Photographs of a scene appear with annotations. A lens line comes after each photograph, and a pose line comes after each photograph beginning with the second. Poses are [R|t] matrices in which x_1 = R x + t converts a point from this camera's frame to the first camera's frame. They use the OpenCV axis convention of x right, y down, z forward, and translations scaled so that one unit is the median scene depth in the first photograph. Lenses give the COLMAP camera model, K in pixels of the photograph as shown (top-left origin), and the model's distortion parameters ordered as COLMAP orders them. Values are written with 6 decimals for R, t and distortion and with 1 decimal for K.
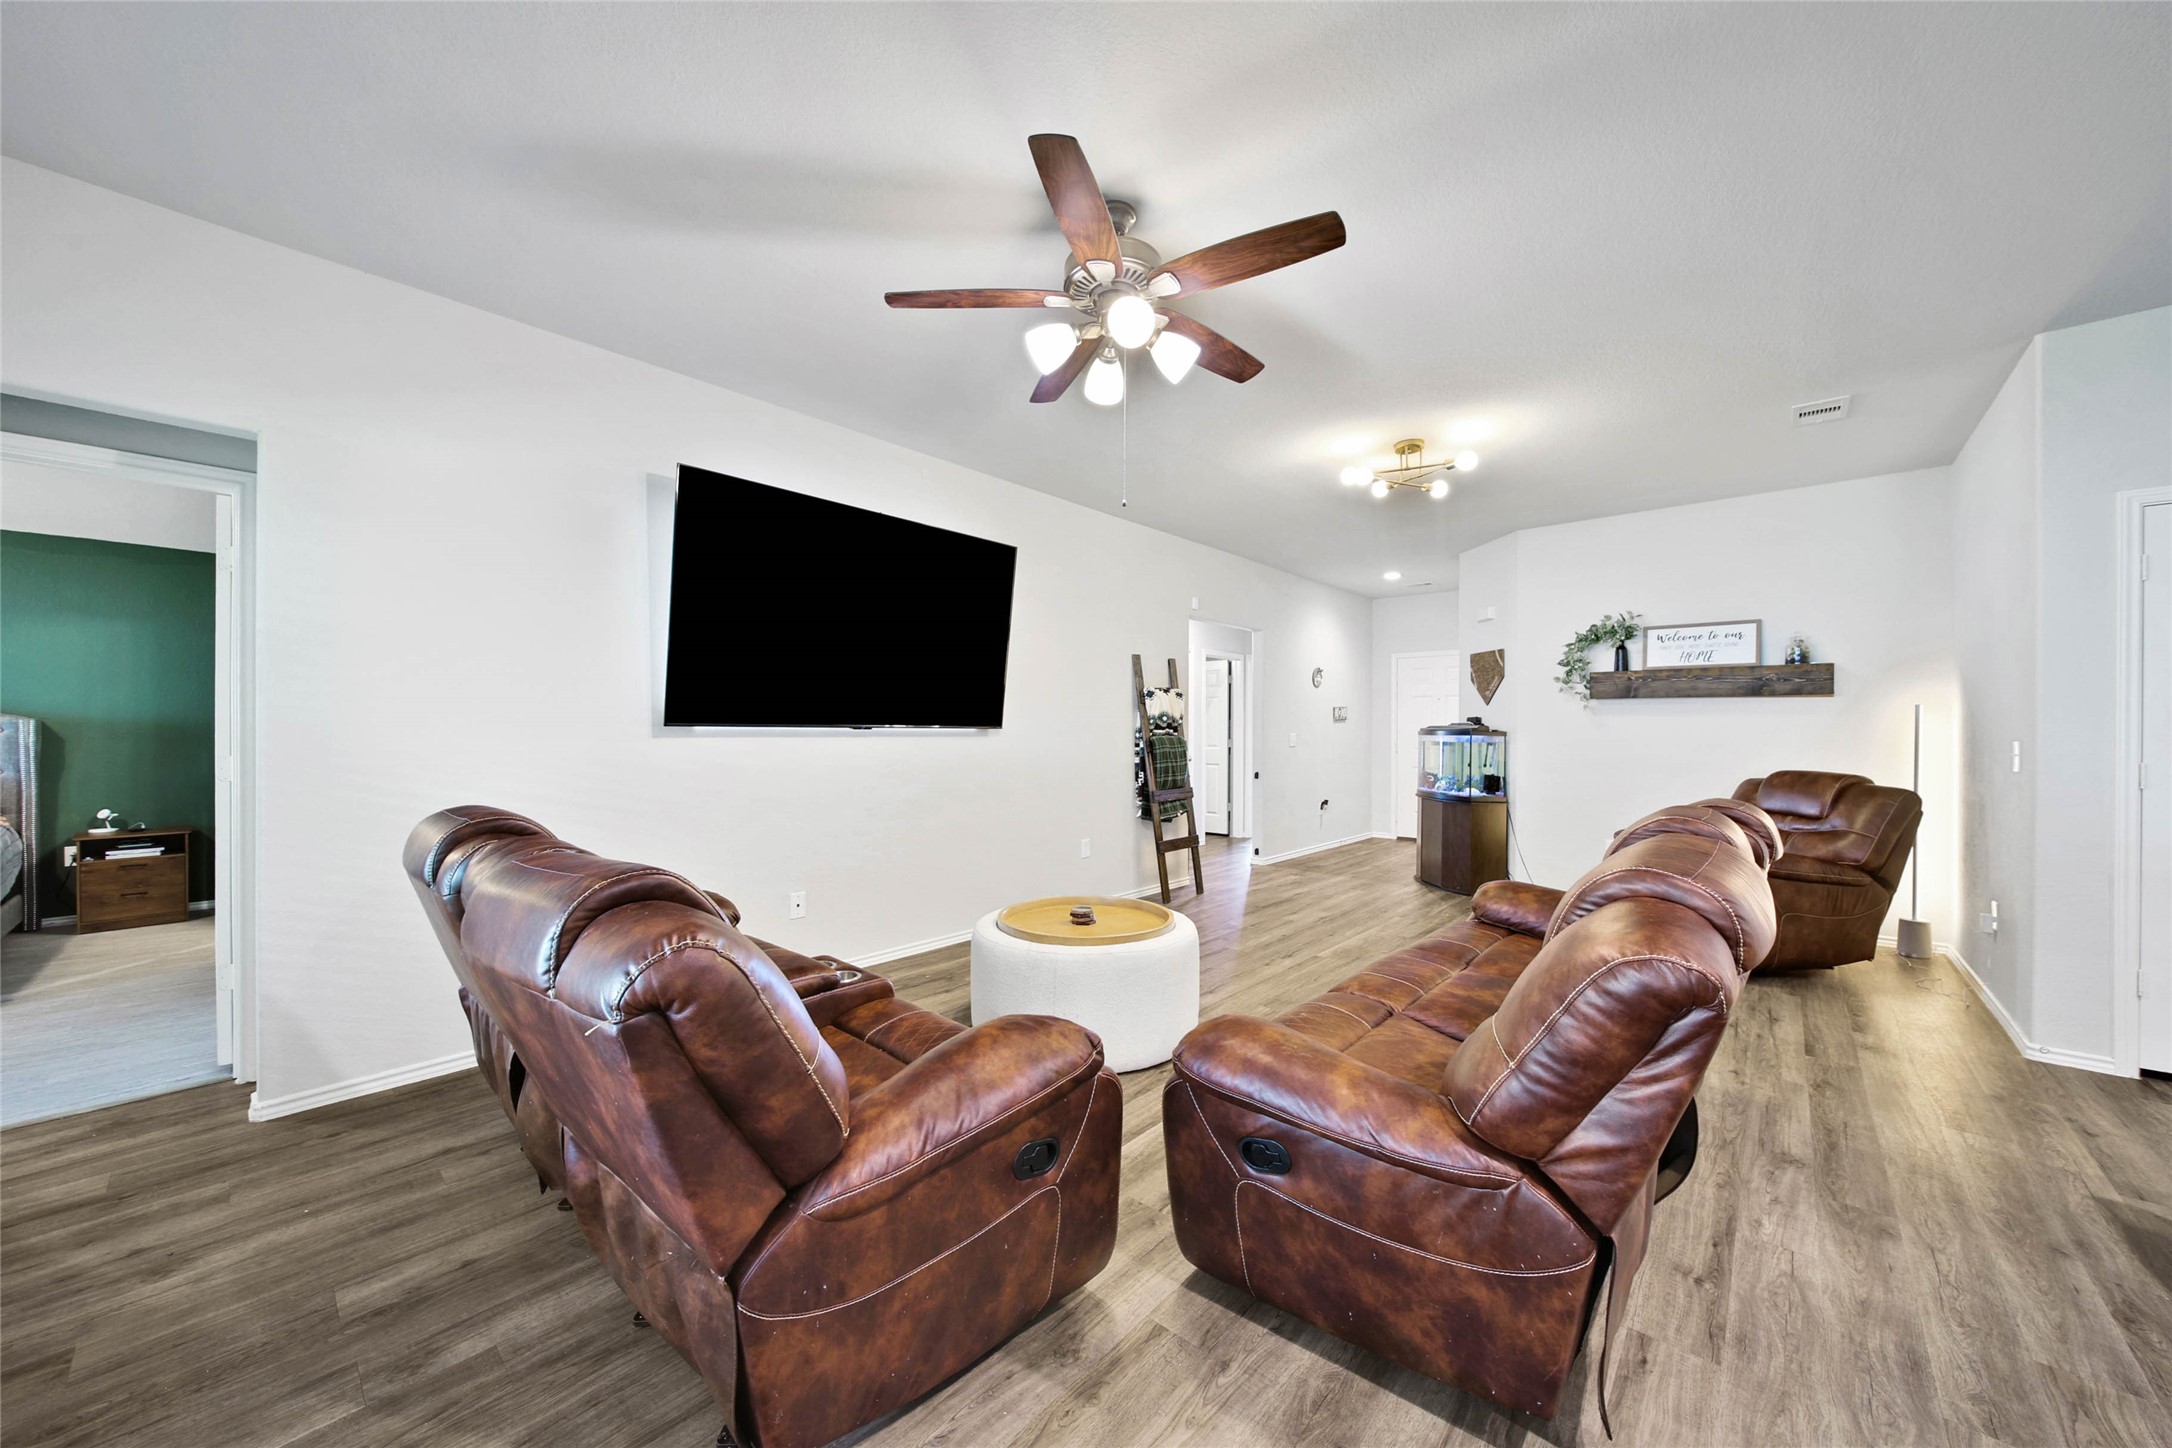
lens RADIAL K [[777.0, 0, 1086.0], [0, 777.0, 724.0], [0, 0, 1]] dist [-0.001892, -0.000426]
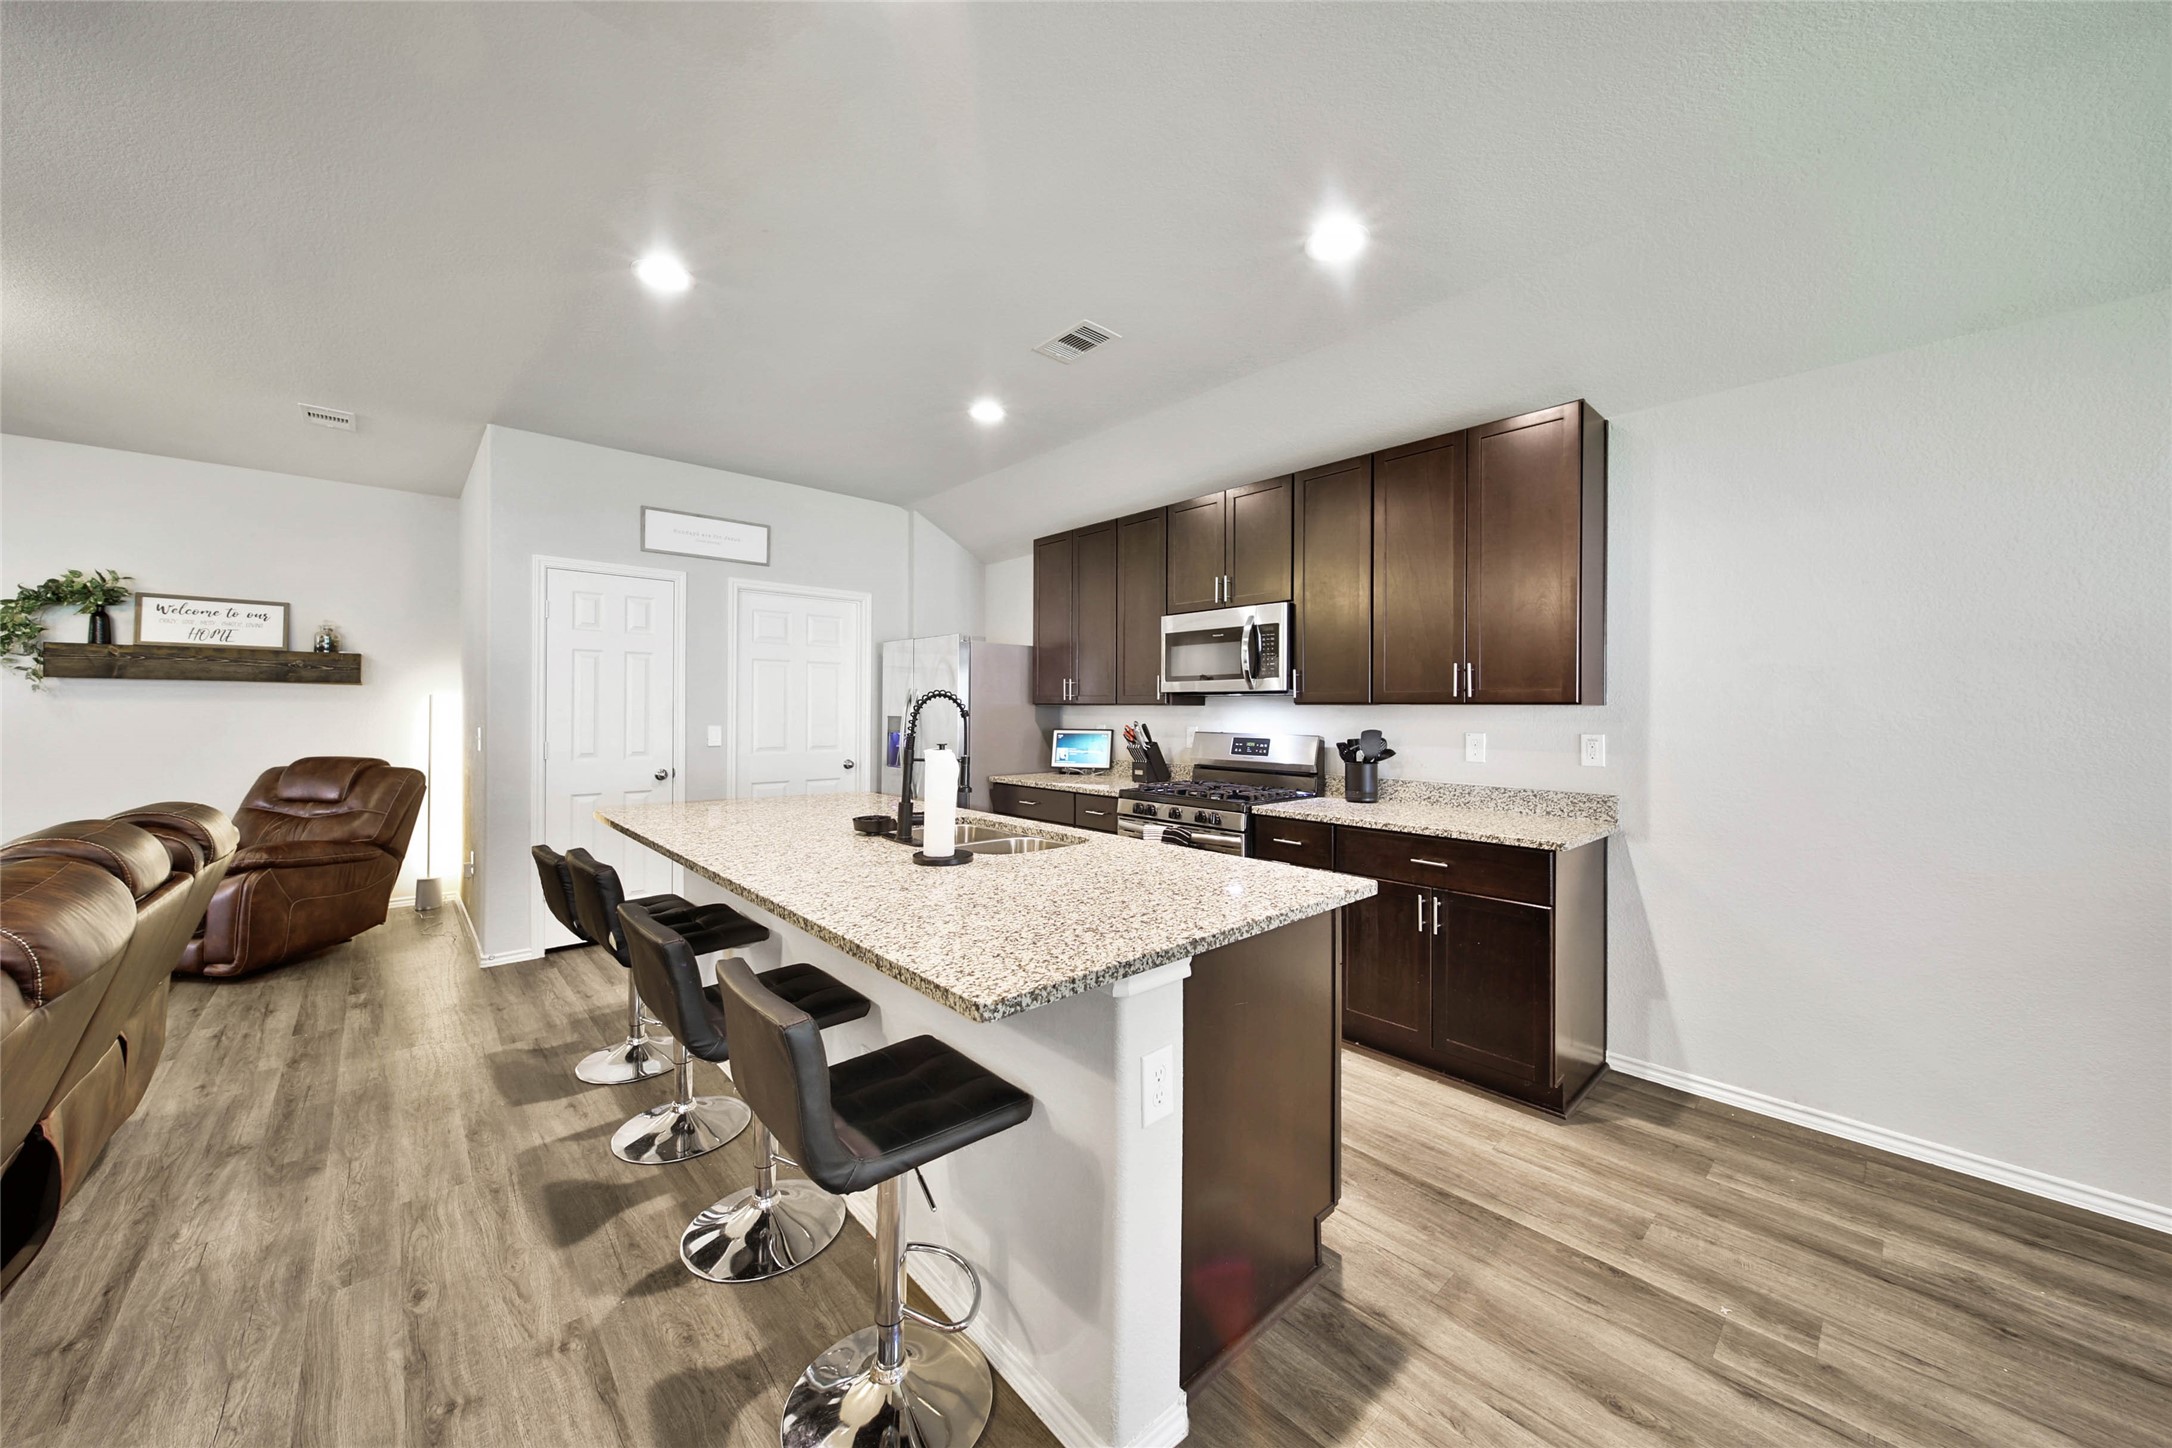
lens RADIAL K [[769.6, 0, 1087.9], [0, 769.6, 707.7], [0, 0, 1]] dist [-0.001466, -0.000534]
pose [[0.097642, -0.001010, 0.995221, 0.006749], [-0.011409, 0.999933, 0.002134, -0.020023], [-0.995156, -0.011562, 0.097623, -0.114513]]
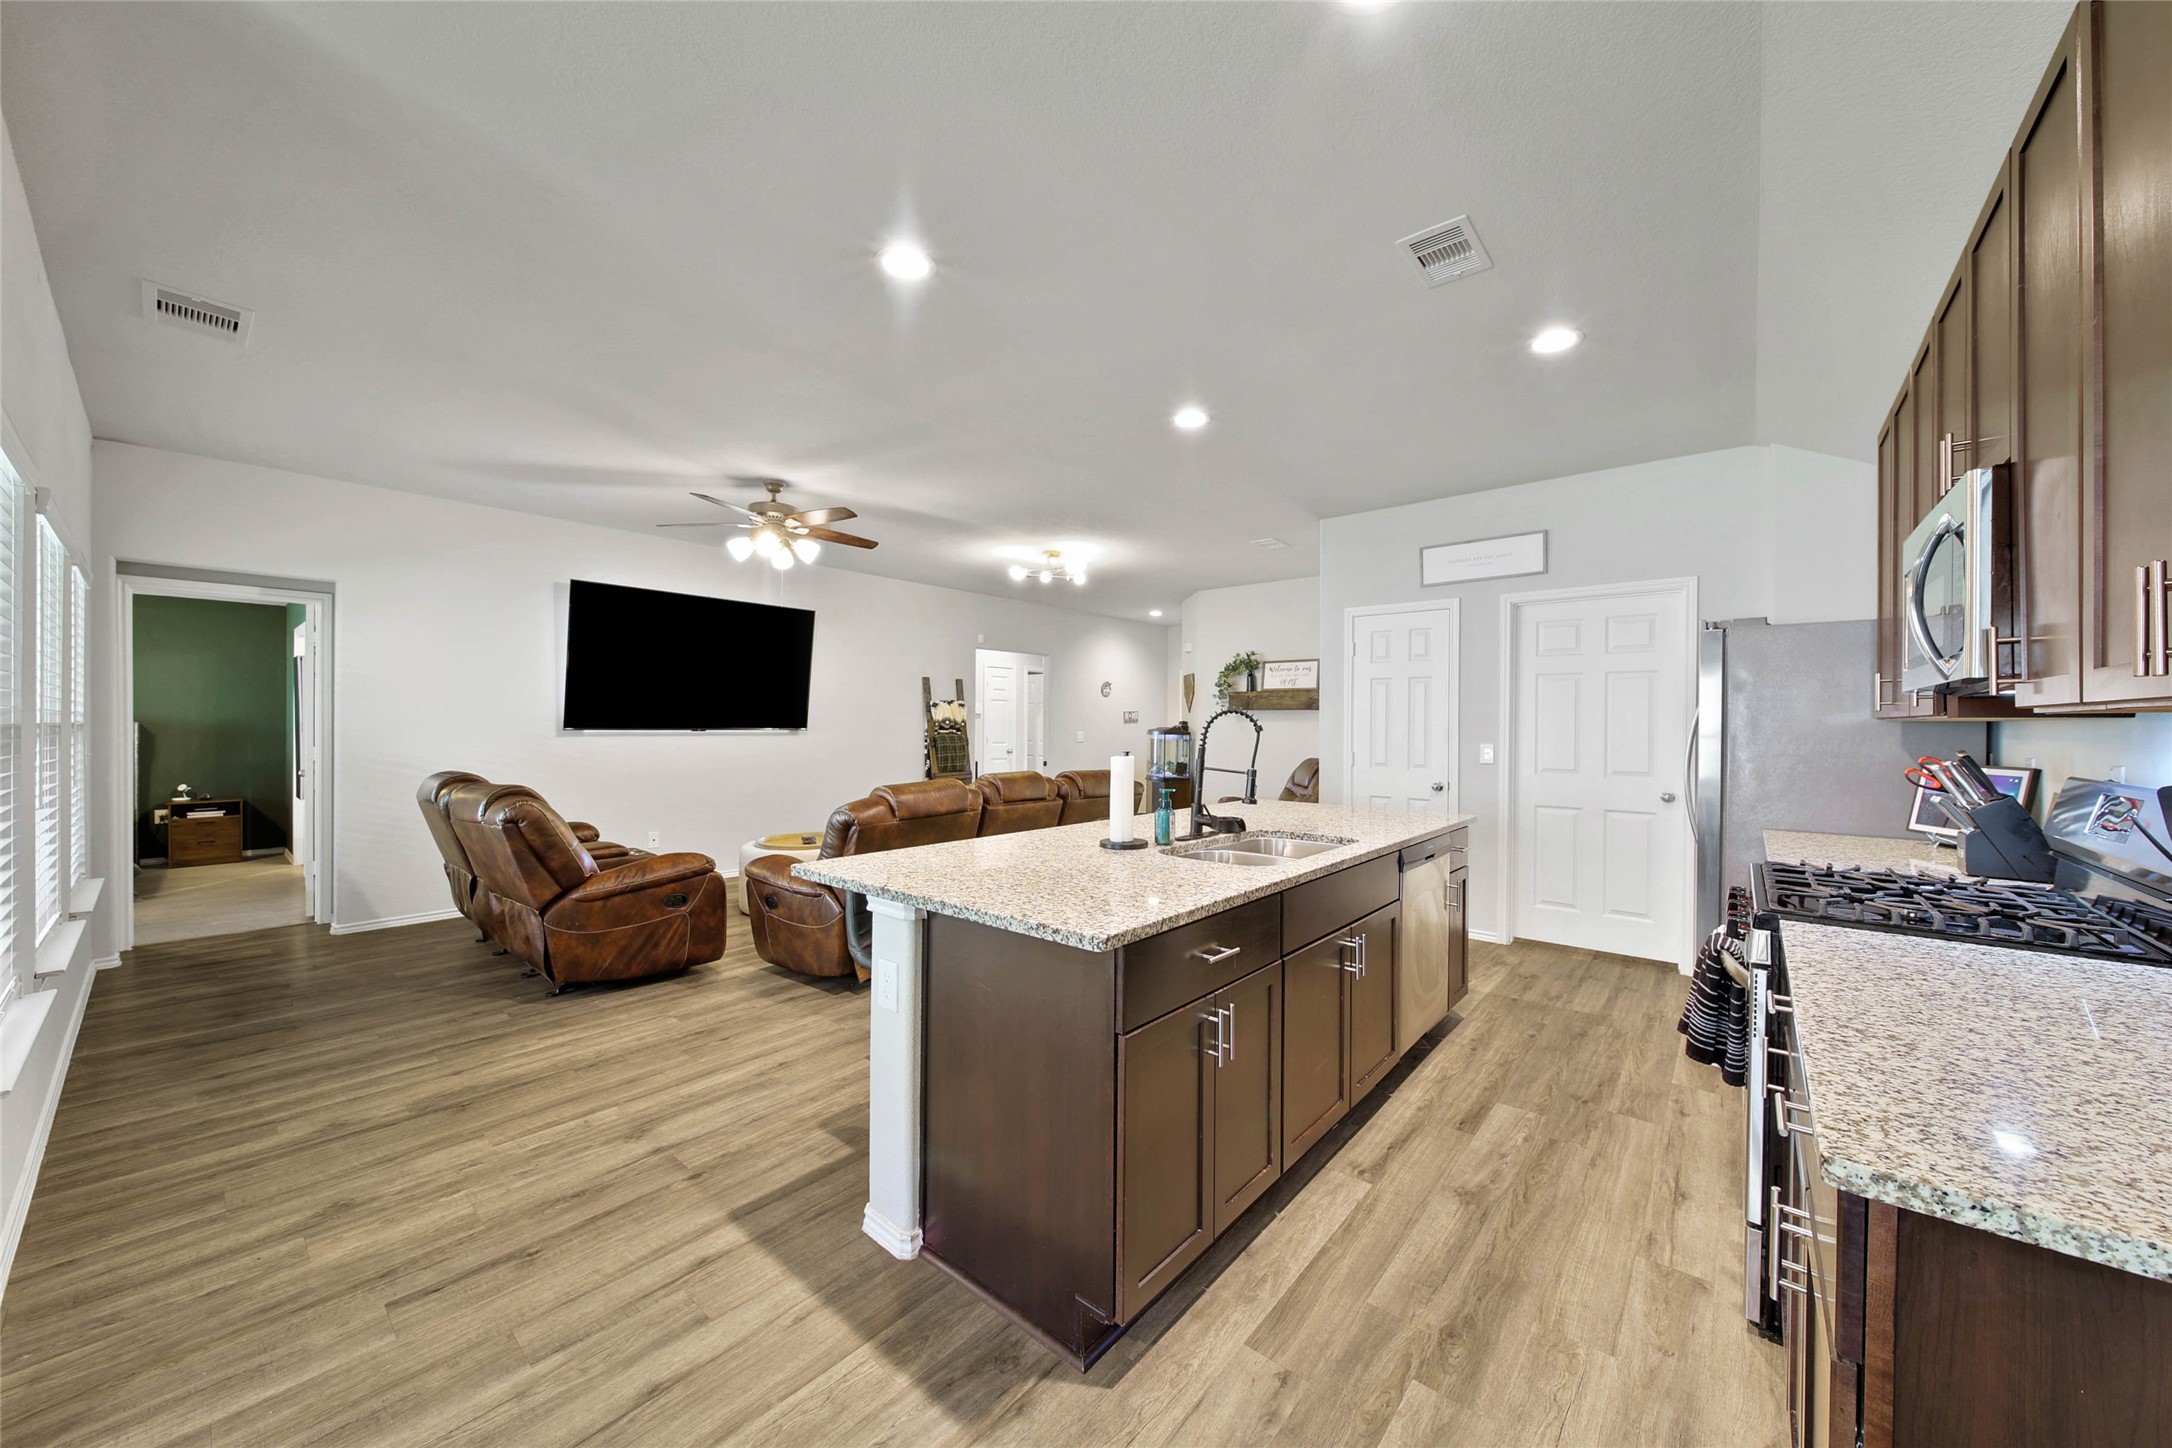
lens RADIAL K [[773.6, 0, 1090.2], [0, 773.6, 724.2], [0, 0, 1]] dist [-0.000410, -0.000179]
pose [[0.999445, 0.002758, 0.033193, 0.442742], [-0.003023, 0.999964, 0.007937, -0.021321], [-0.033170, -0.008033, 0.999417, -0.586324]]
